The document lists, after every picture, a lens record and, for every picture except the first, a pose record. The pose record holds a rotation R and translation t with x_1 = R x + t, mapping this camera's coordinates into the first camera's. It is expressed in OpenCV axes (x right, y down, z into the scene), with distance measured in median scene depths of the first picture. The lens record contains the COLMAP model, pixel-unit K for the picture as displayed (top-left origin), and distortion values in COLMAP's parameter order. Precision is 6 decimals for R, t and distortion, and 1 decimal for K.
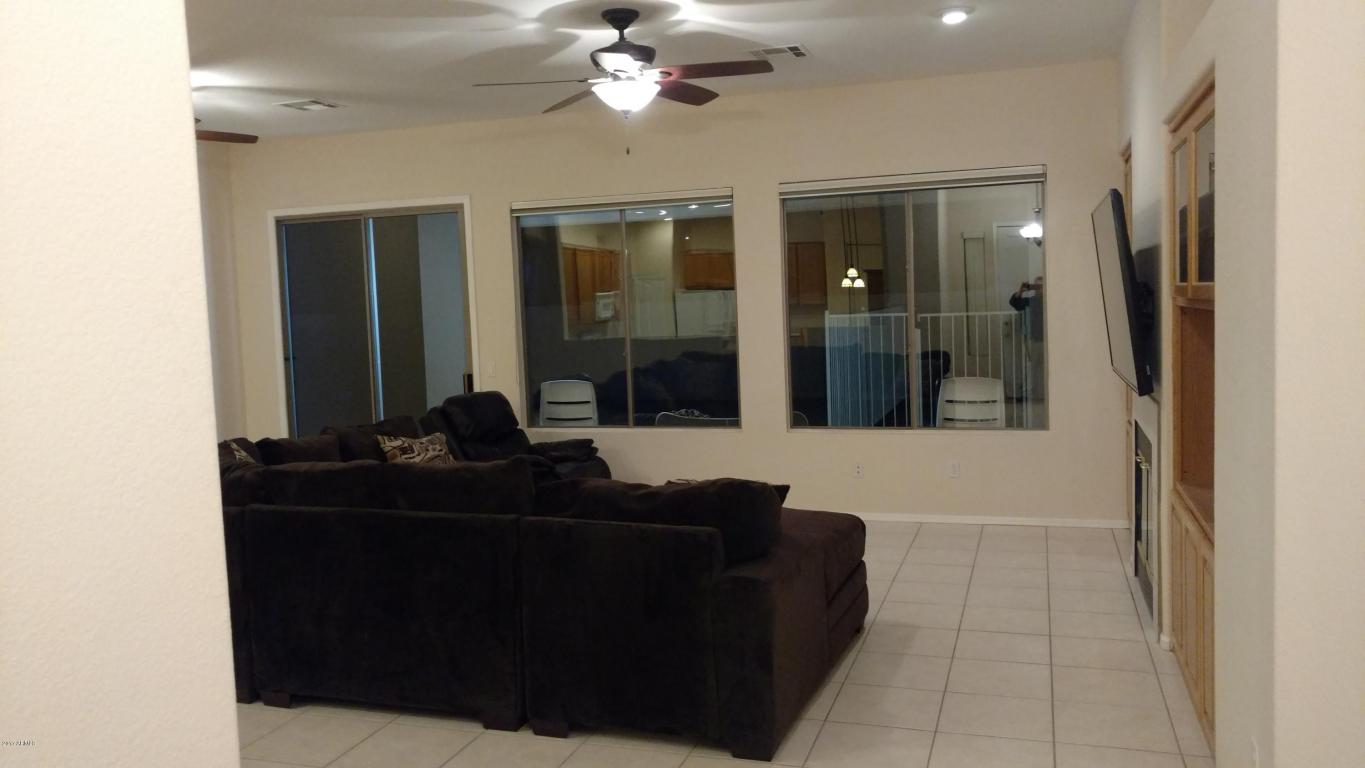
lens RADIAL K [[1128.7, 0, 680.2], [0, 1128.7, 380.5], [0, 0, 1]] dist [0.066987, -0.031183]
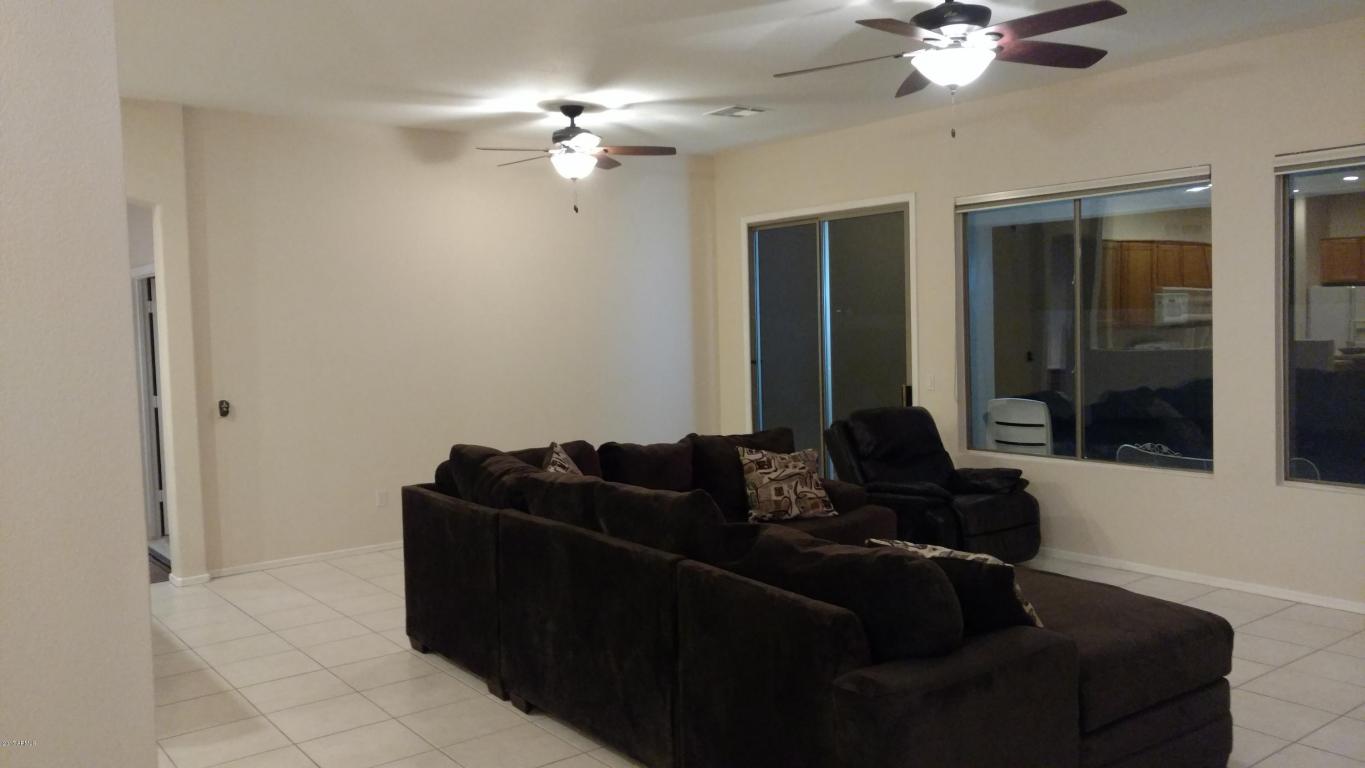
lens RADIAL K [[1128.7, 0, 683.3], [0, 1128.7, 387.0], [0, 0, 1]] dist [0.066987, -0.031183]
pose [[0.822252, 0.050887, -0.566844, 0.196940], [-0.045819, 0.998681, 0.023191, -0.019051], [0.567276, 0.006903, 0.823499, 0.142062]]
